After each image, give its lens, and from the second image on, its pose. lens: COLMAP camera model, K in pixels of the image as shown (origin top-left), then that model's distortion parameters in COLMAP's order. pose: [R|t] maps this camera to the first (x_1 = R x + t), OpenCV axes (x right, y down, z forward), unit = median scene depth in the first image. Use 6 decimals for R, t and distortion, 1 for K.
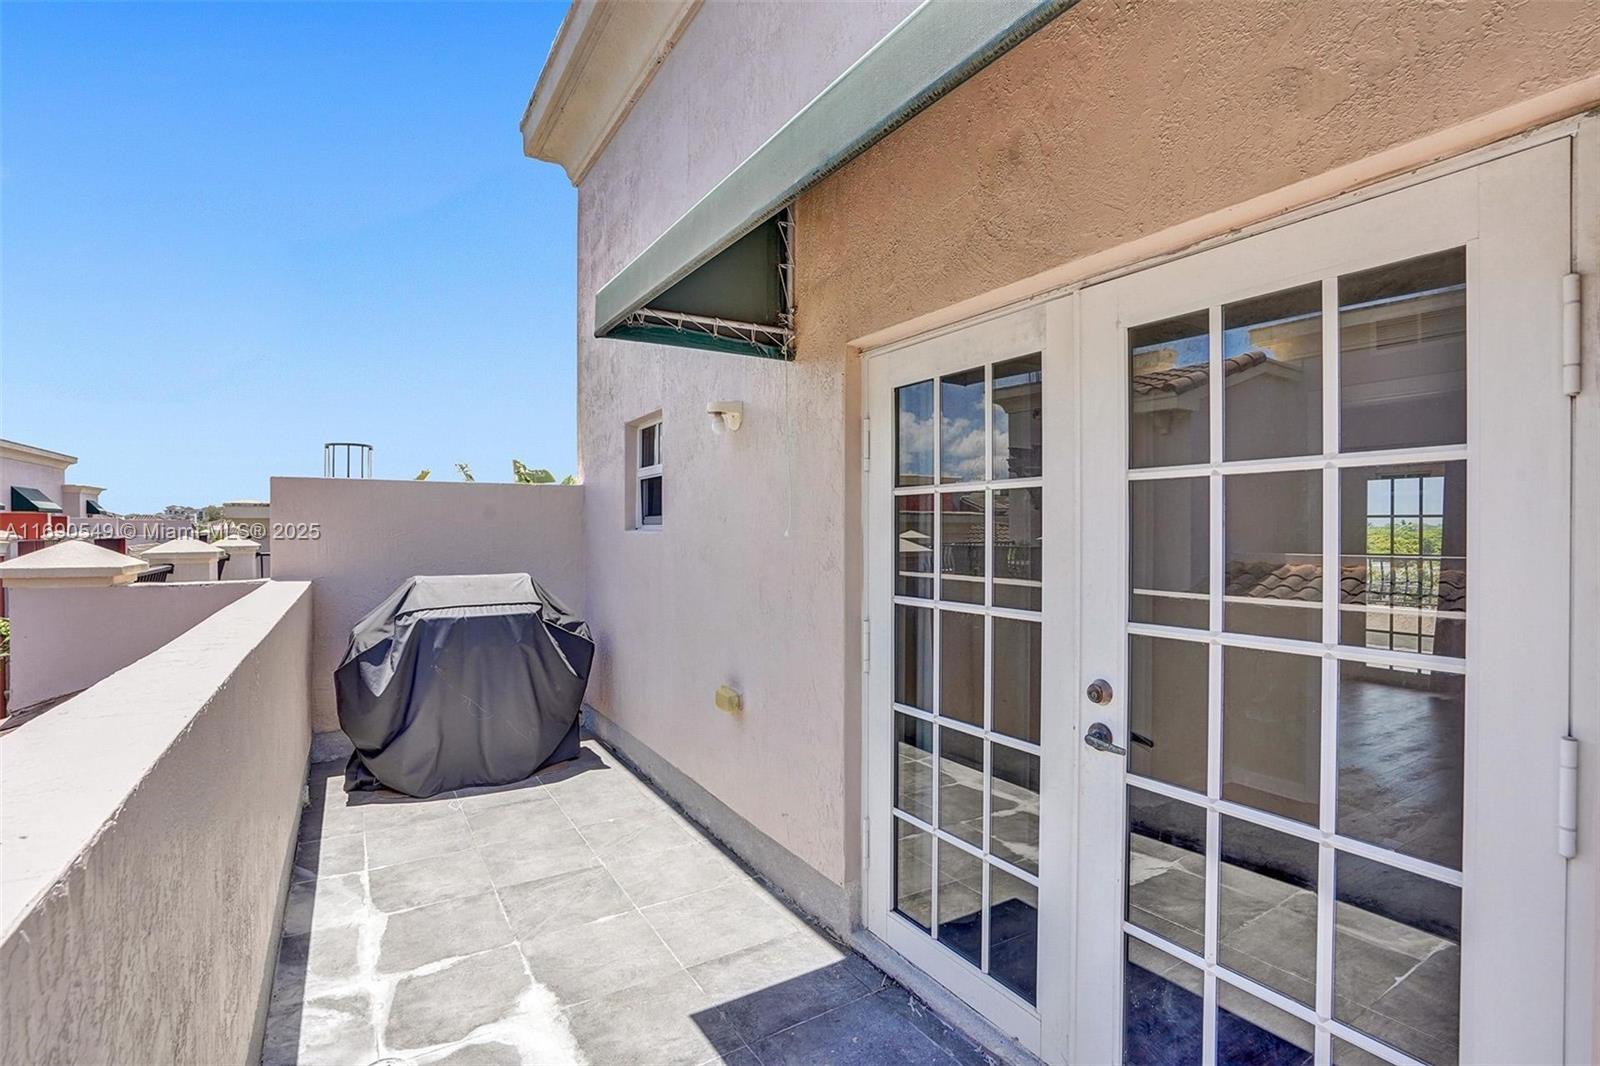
lens RADIAL K [[753.0, 0, 800.0], [0, 753.0, 533.0], [0, 0, 1]] dist [-0.061206, 0.026438]
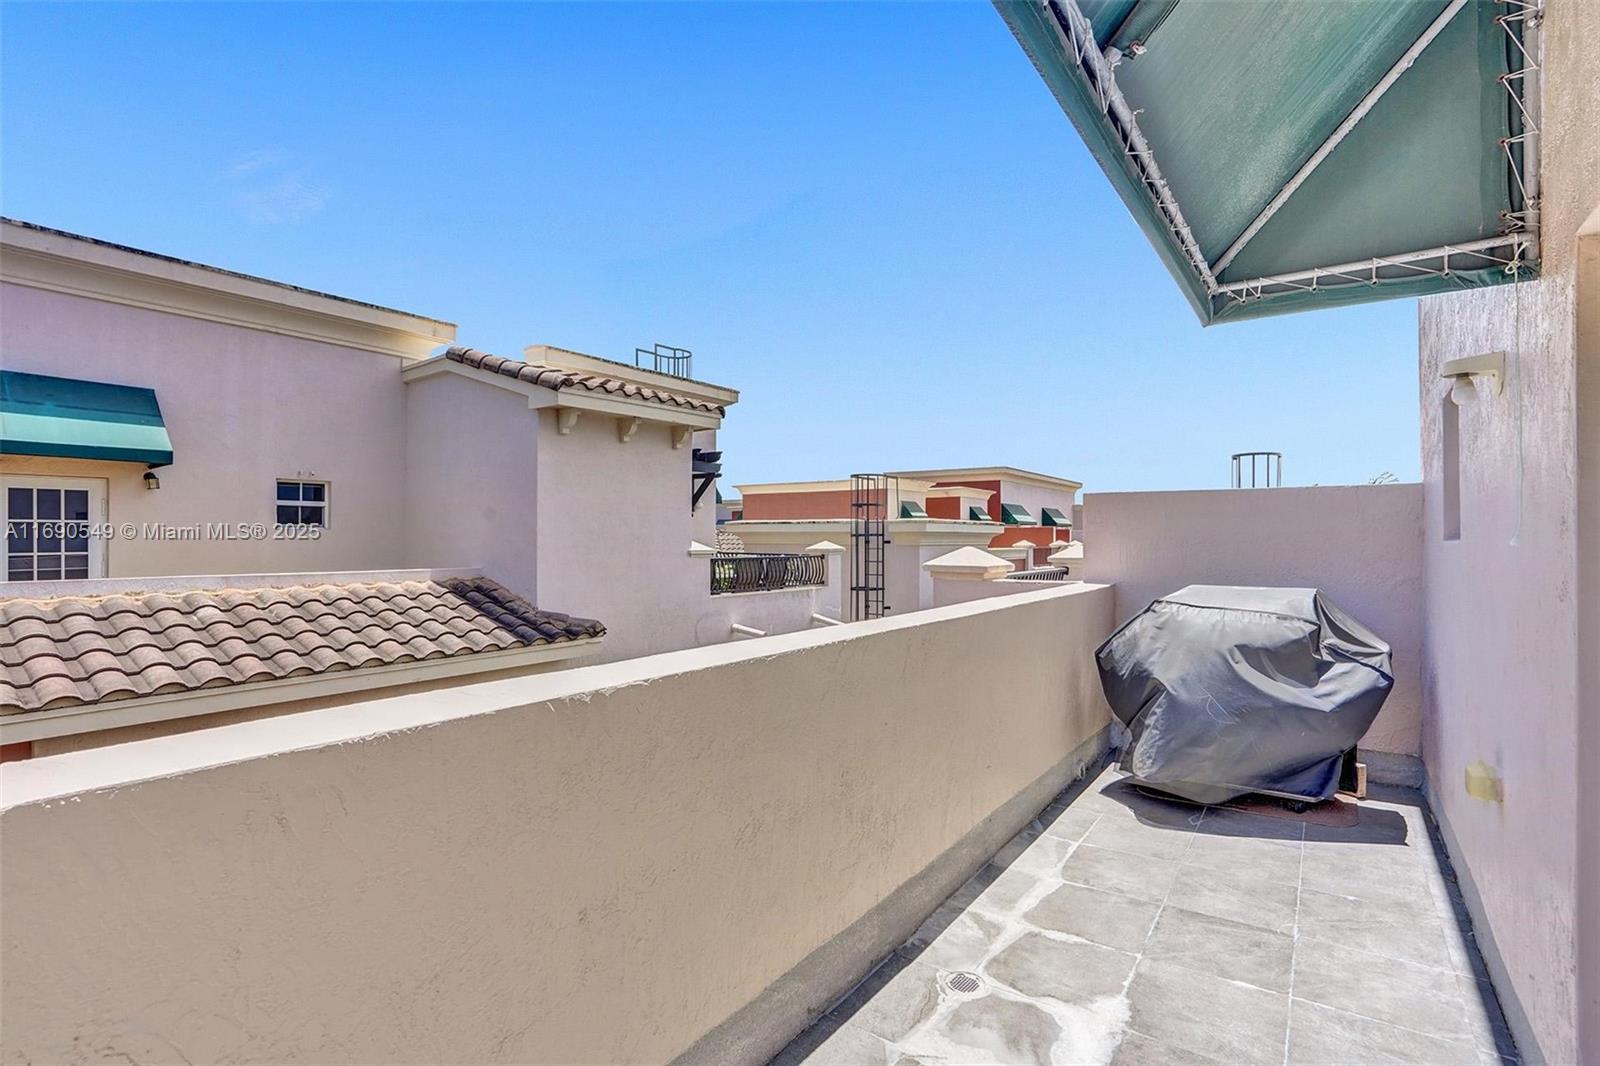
lens RADIAL K [[769.0, 0, 800.0], [0, 769.0, 533.0], [0, 0, 1]] dist [-0.044732, 0.017879]
pose [[0.394236, -0.007951, -0.918975, 0.384842], [-0.004829, 0.999931, -0.010723, 0.001879], [0.918997, 0.008665, 0.394170, 0.183108]]
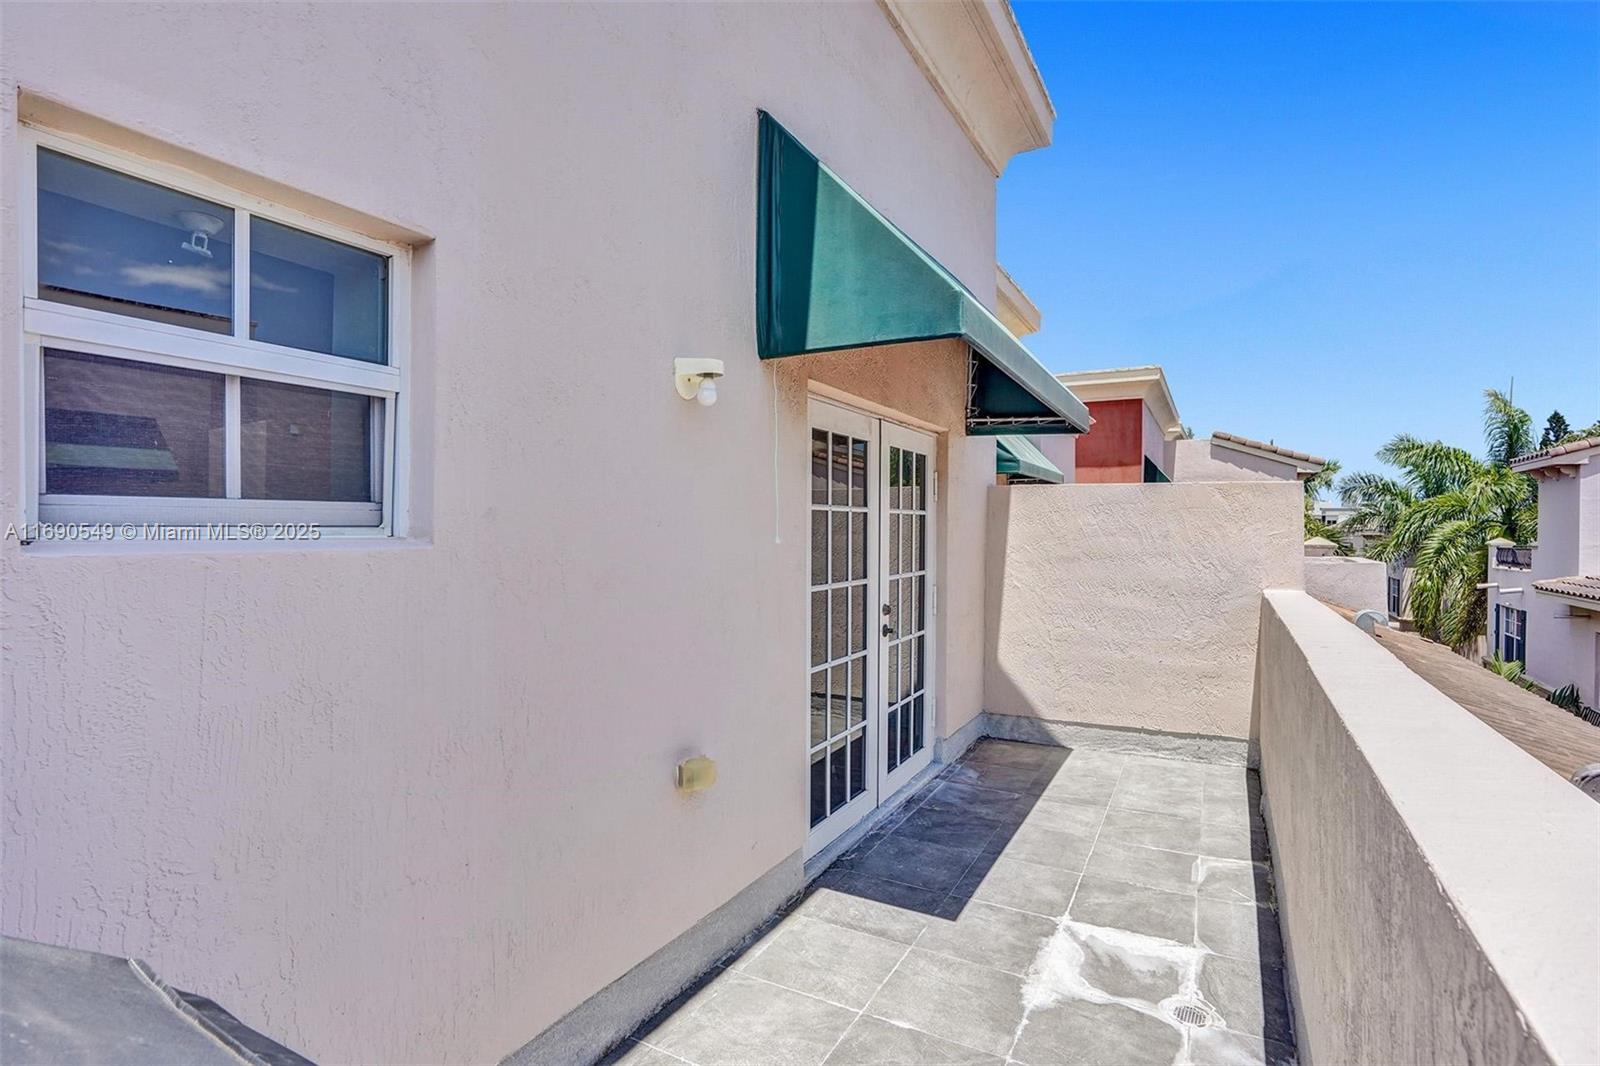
lens RADIAL K [[772.3, 0, 821.1], [0, 772.3, 535.3], [0, 0, 1]] dist [0.000110, 0.000191]
pose [[-0.515833, -0.009321, 0.856638, -1.028536], [-0.002849, 0.999954, 0.009165, -0.018294], [-0.856684, 0.002287, -0.515836, 1.662871]]
